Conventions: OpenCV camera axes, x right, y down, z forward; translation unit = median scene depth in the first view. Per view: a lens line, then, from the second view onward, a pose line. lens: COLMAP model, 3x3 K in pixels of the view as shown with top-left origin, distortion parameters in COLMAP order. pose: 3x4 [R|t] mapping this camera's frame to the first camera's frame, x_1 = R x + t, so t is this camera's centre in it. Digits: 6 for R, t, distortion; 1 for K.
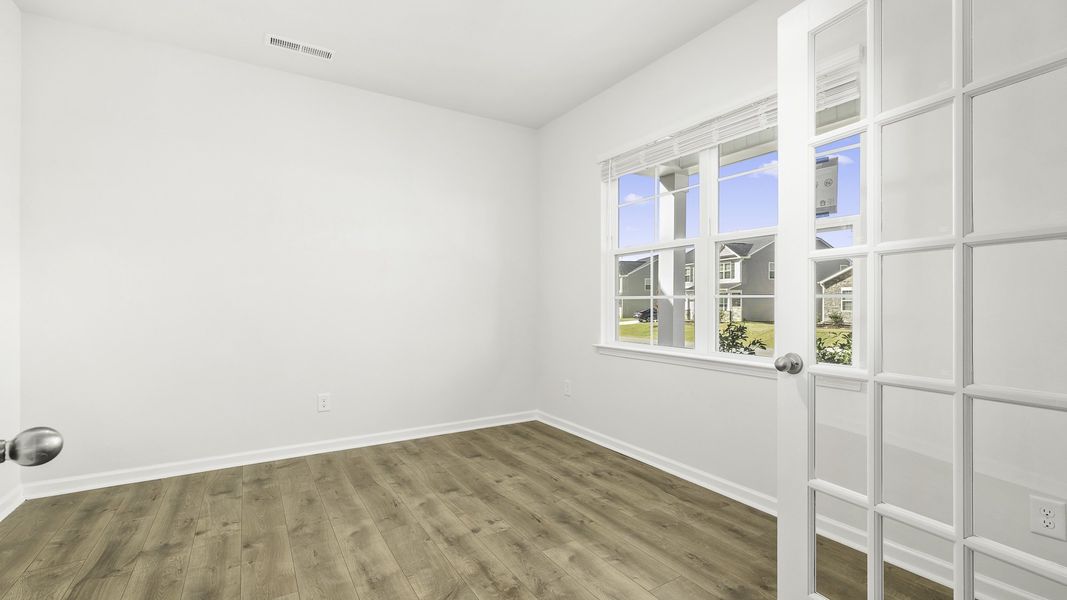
lens RADIAL K [[469.8, 0, 533.7], [0, 469.8, 295.4], [0, 0, 1]] dist [0.000441, 0.000694]
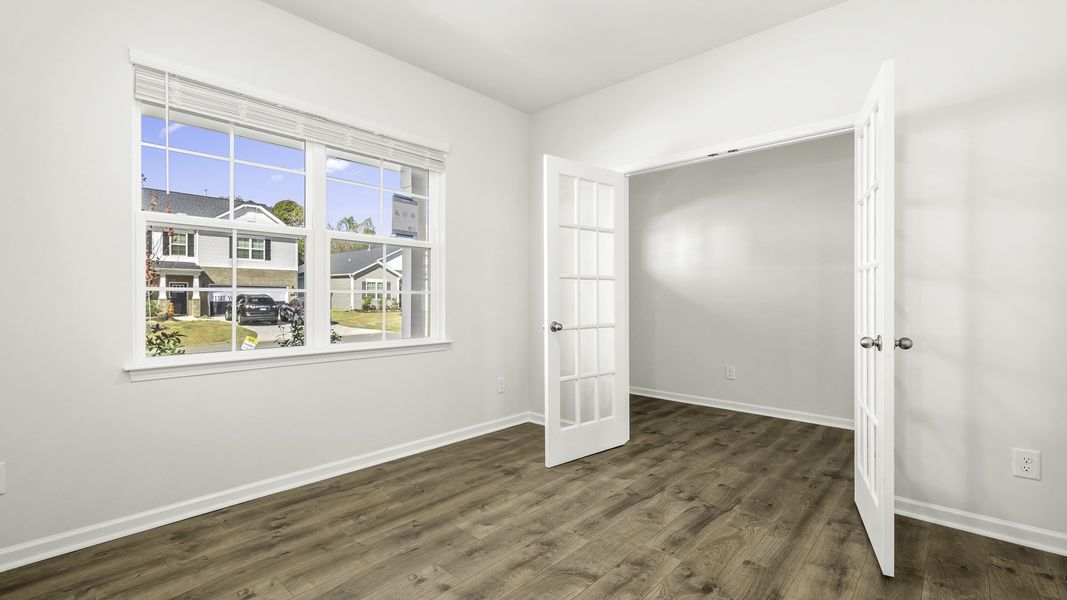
lens RADIAL K [[469.8, 0, 535.3], [0, 469.8, 301.9], [0, 0, 1]] dist [0.000441, 0.000694]
pose [[-0.278646, -0.011146, 0.960329, -0.835312], [-0.013747, 0.999876, 0.007617, 0.015422], [-0.960295, -0.011079, -0.278765, 0.987027]]
